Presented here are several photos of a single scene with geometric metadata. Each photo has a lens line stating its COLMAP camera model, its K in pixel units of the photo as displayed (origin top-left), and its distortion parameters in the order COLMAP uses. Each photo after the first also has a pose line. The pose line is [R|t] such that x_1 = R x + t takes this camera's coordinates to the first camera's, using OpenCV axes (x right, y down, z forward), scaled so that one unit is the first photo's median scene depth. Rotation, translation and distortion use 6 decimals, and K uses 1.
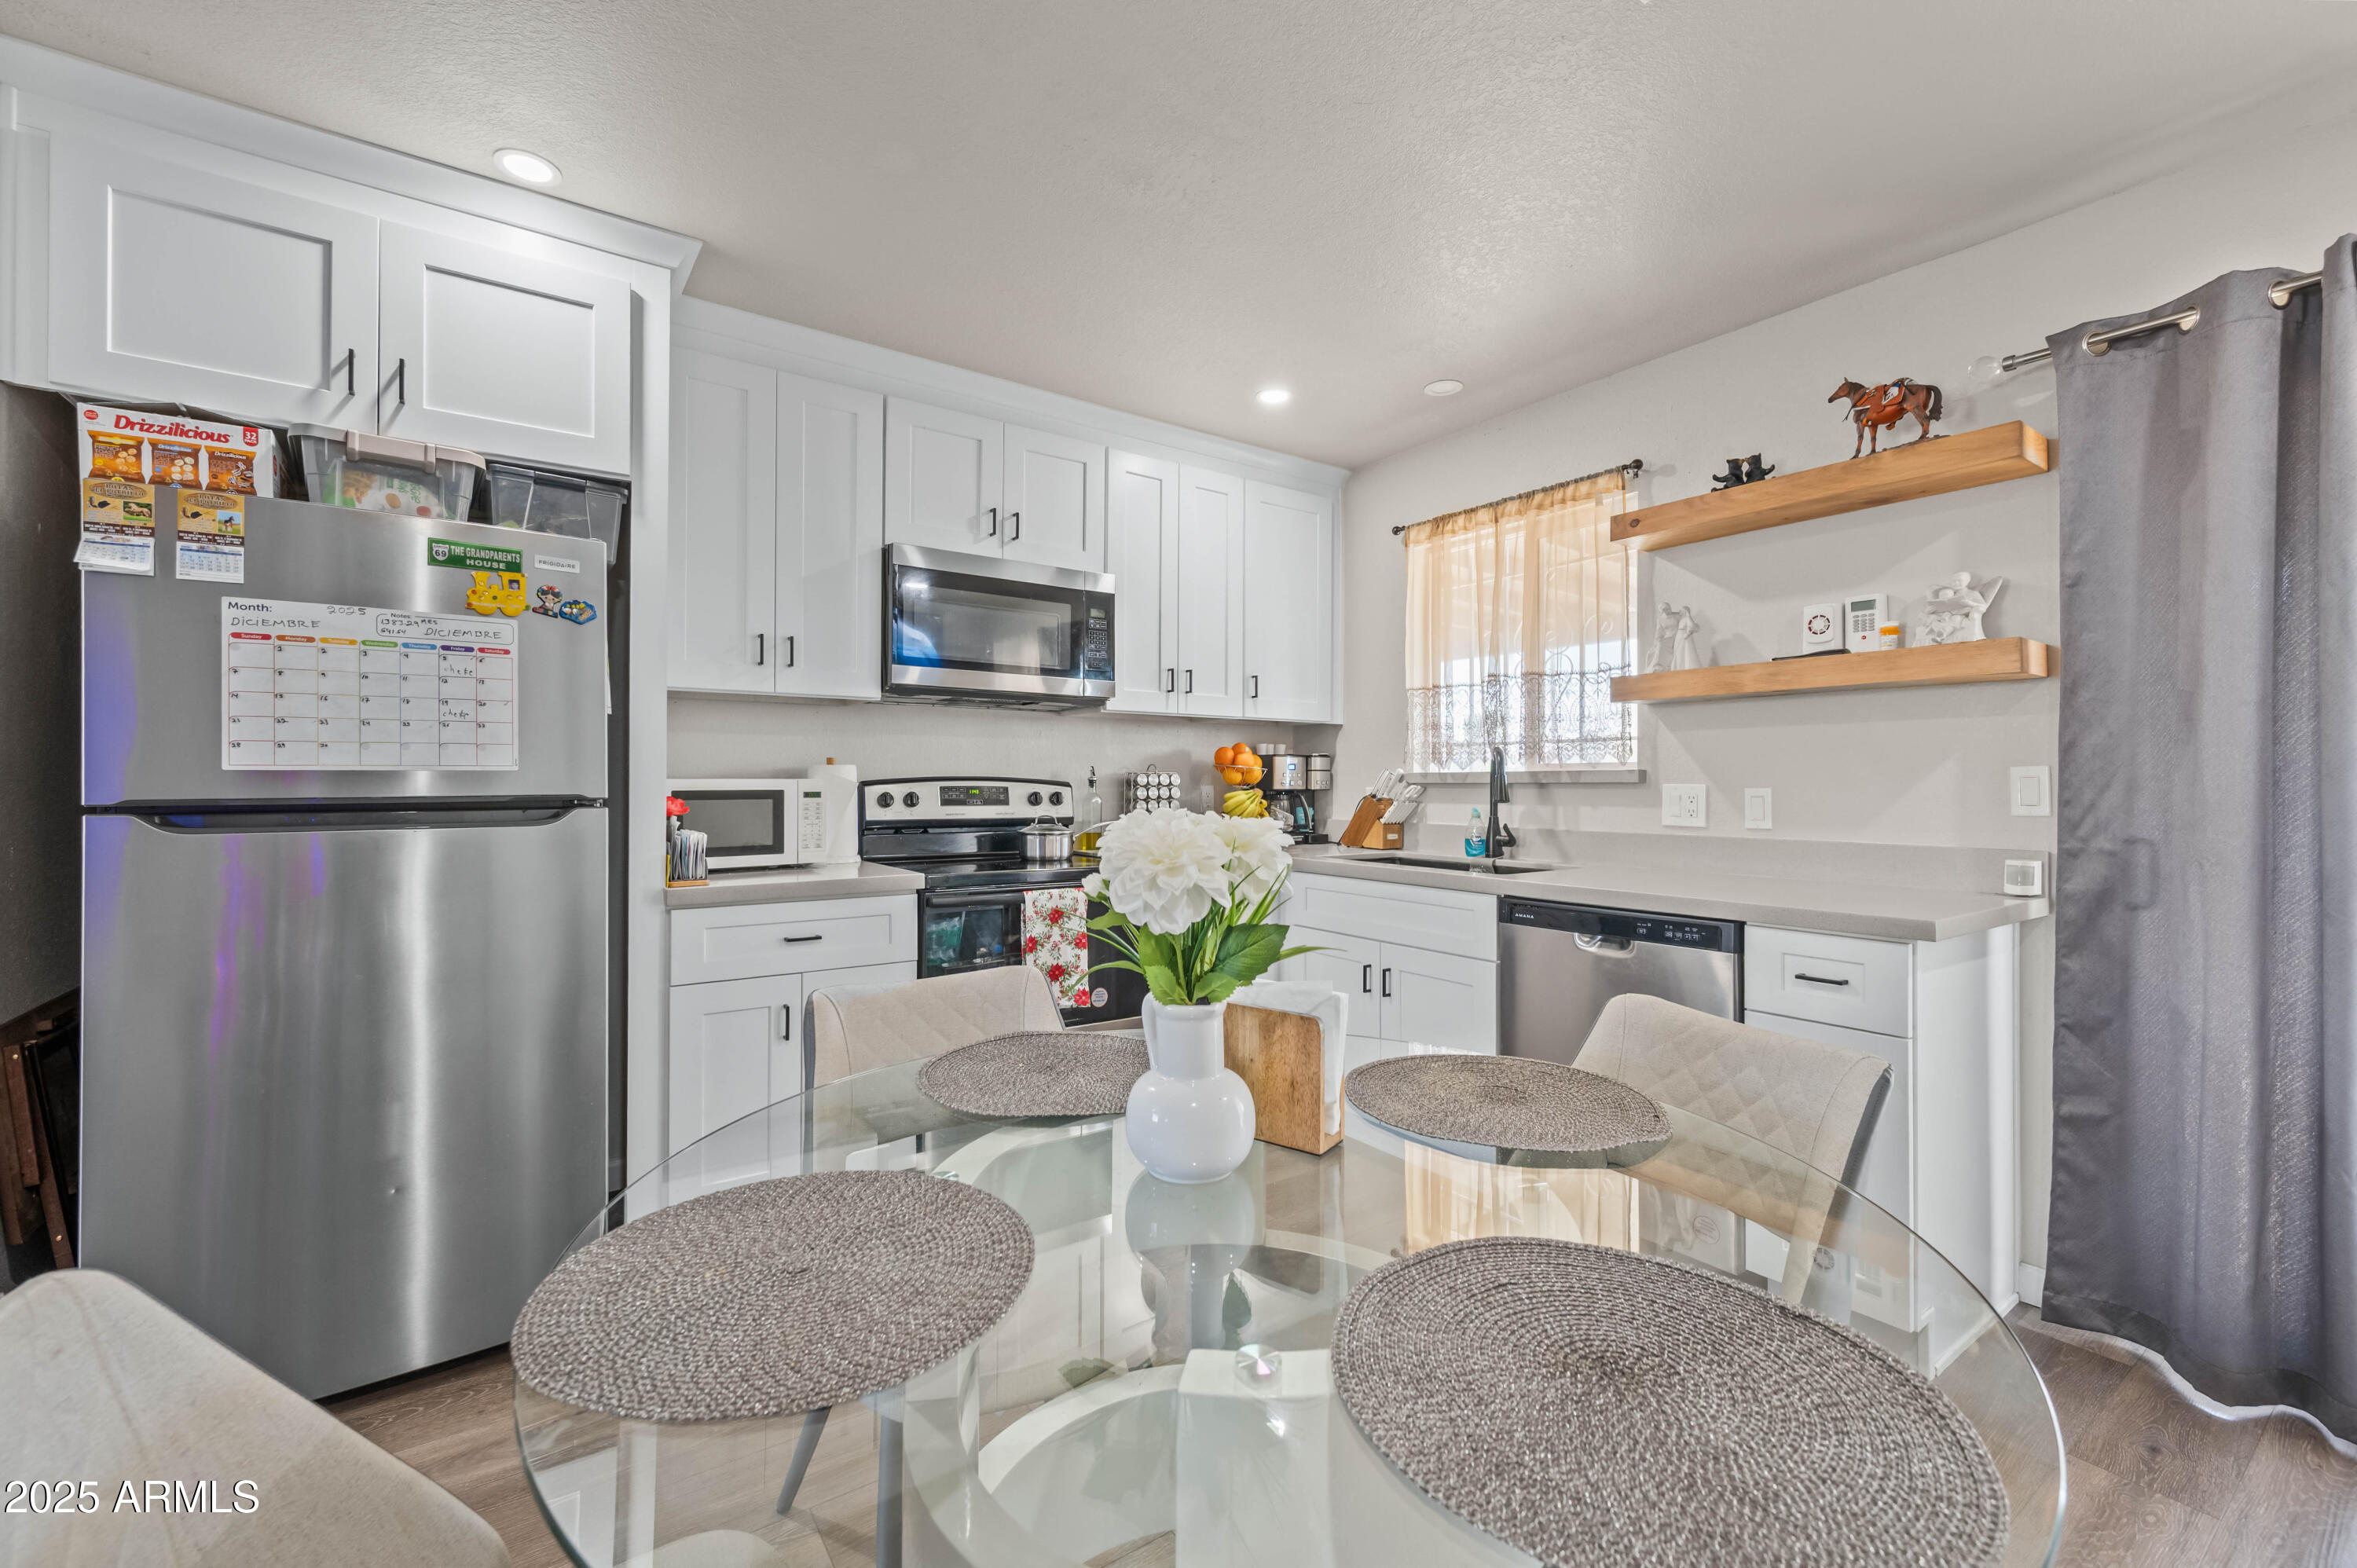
lens RADIAL K [[941.8, 0, 1160.8], [0, 941.8, 777.2], [0, 0, 1]] dist [-0.005230, 0.000080]
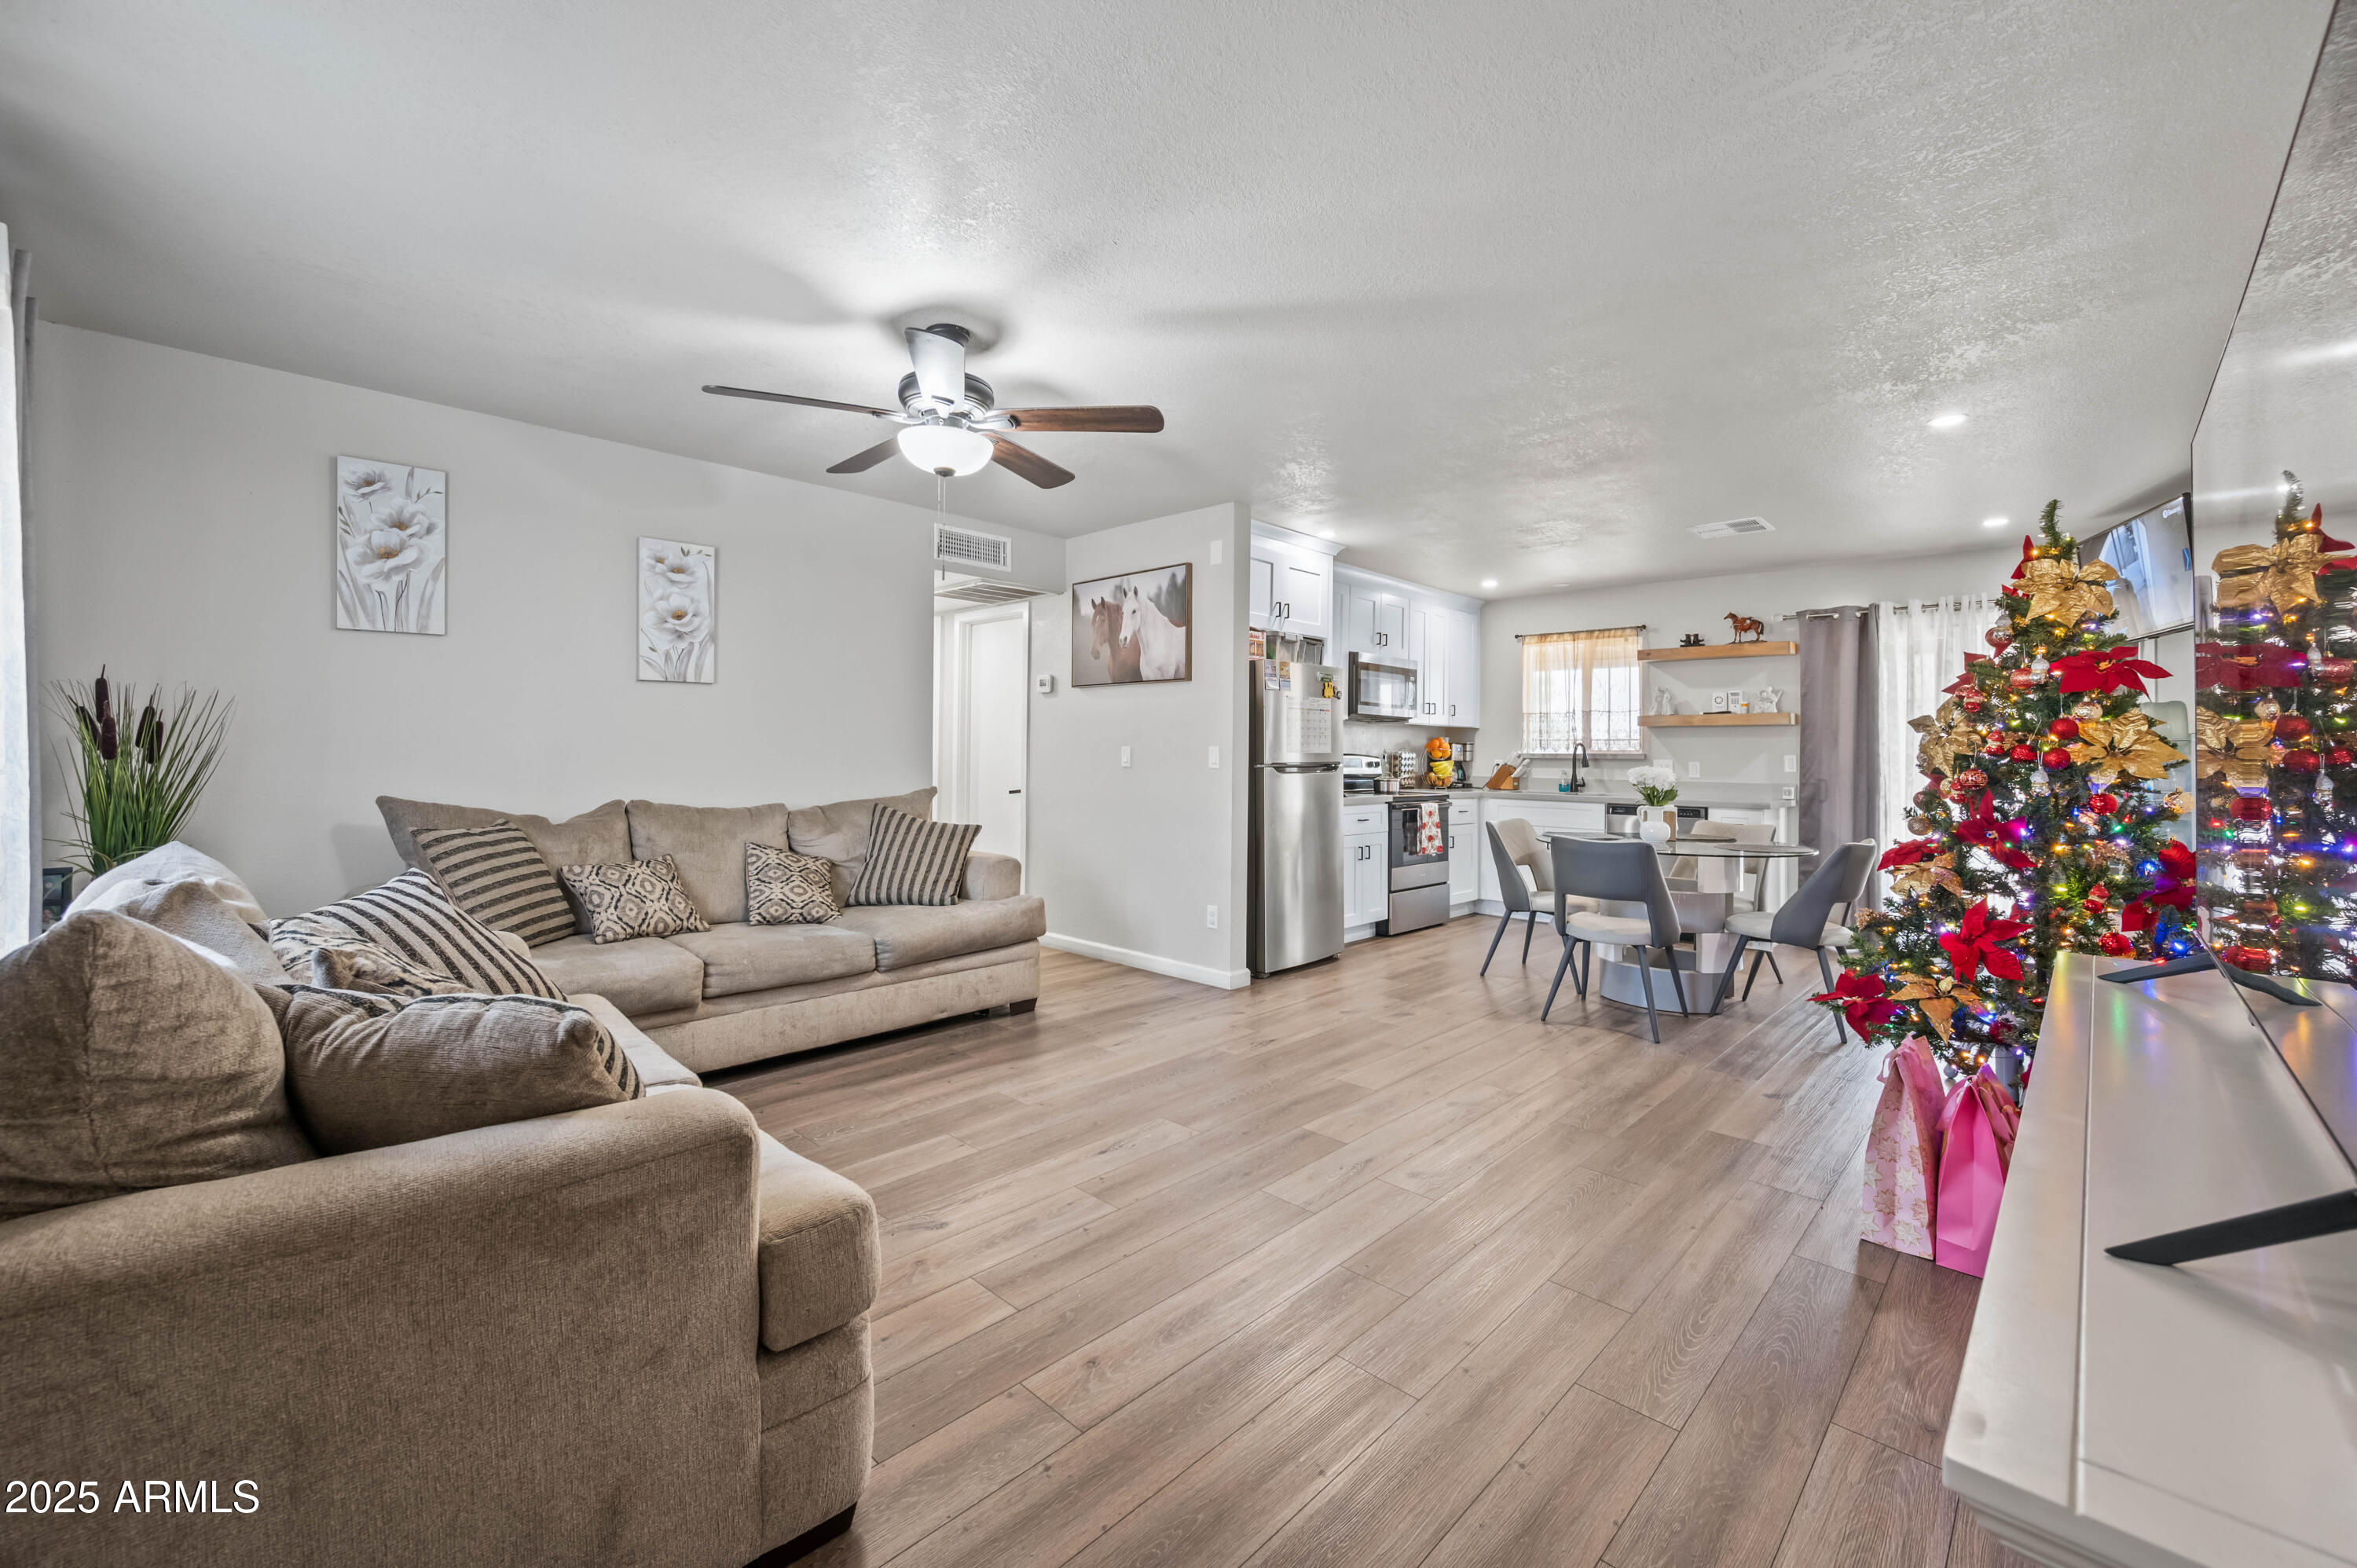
lens RADIAL K [[941.8, 0, 1143.3], [0, 941.8, 737.1], [0, 0, 1]] dist [-0.005230, 0.000080]
pose [[0.982960, 0.010675, 0.183511, -1.402840], [-0.008725, 0.999897, -0.011432, -0.013543], [-0.183614, 0.009636, 0.982951, -1.328729]]
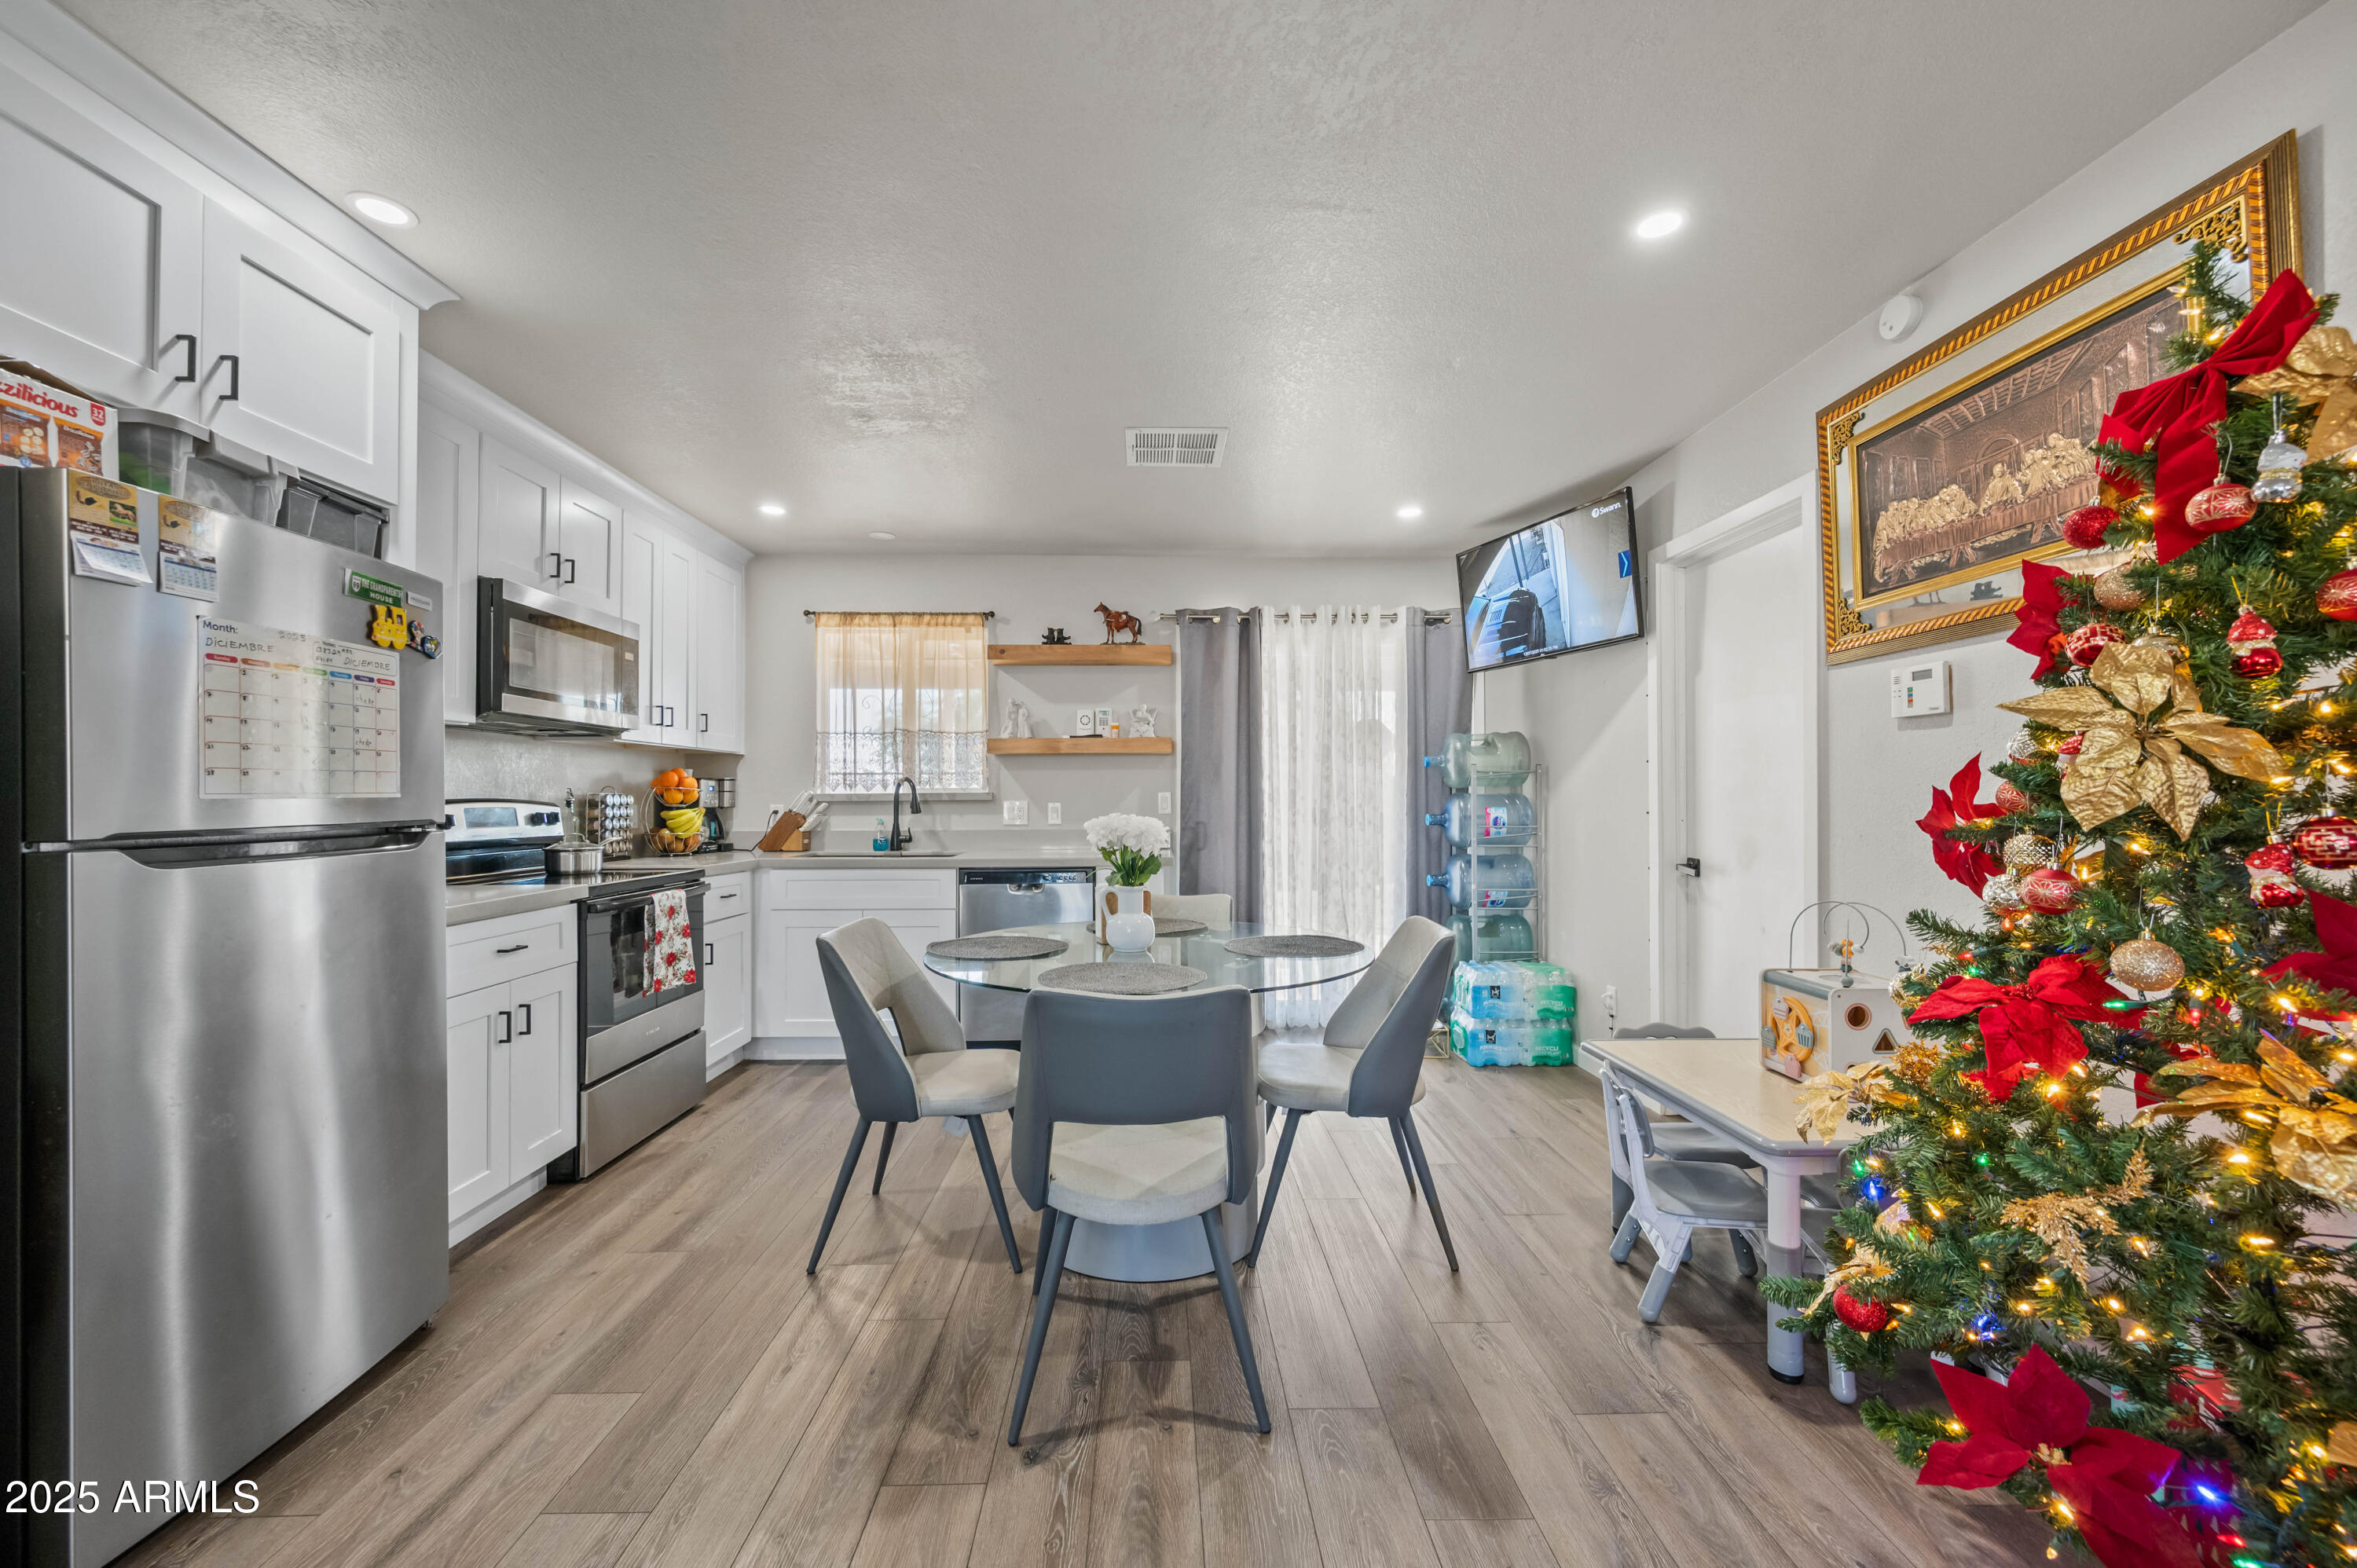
lens RADIAL K [[941.8, 0, 1180.3], [0, 941.8, 789.2], [0, 0, 1]] dist [-0.005230, 0.000080]
pose [[0.535402, 0.003341, 0.844591, -0.883524], [0.000239, 0.999992, -0.004107, -0.008518], [-0.844597, 0.002401, 0.535397, -0.237745]]
